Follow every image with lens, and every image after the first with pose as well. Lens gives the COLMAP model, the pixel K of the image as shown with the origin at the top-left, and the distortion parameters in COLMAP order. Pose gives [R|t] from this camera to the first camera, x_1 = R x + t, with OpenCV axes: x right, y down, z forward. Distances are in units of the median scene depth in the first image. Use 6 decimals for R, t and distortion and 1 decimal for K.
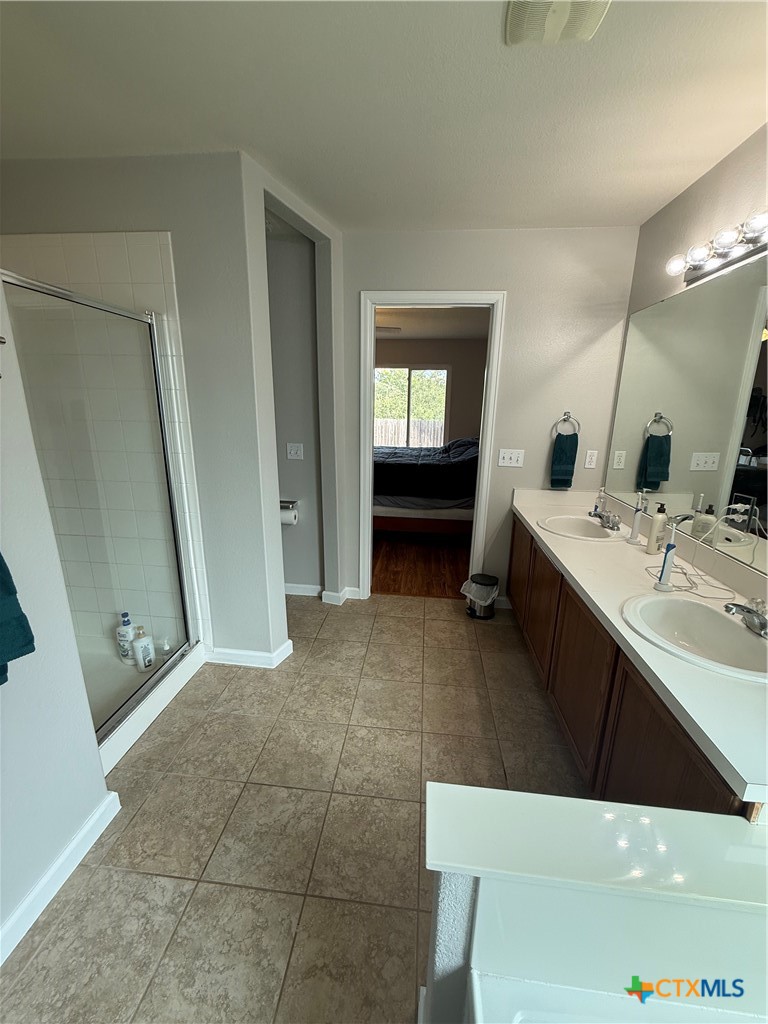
lens RADIAL K [[406.9, 0, 381.3], [0, 406.9, 514.1], [0, 0, 1]] dist [-0.001545, 0.000586]
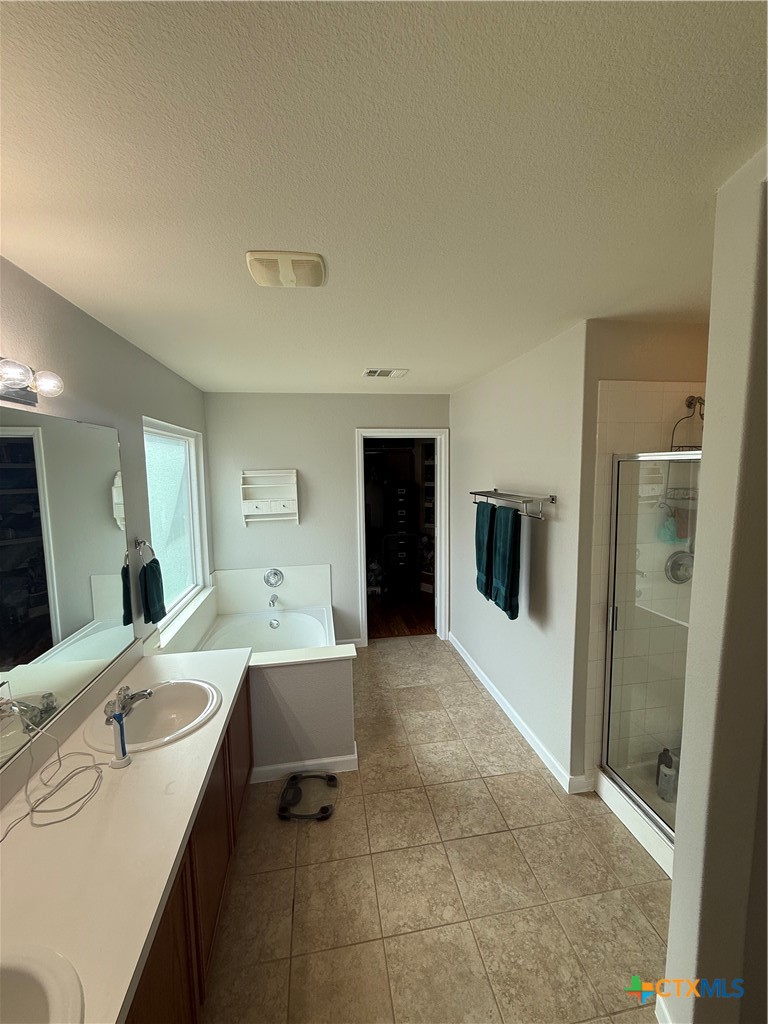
lens RADIAL K [[406.9, 0, 384.5], [0, 406.9, 509.7], [0, 0, 1]] dist [-0.001545, 0.000586]
pose [[-0.962448, 0.028372, -0.269980, 0.321591], [-0.069403, 0.935755, 0.345753, -0.615637], [0.262445, 0.351507, -0.898647, 1.570275]]
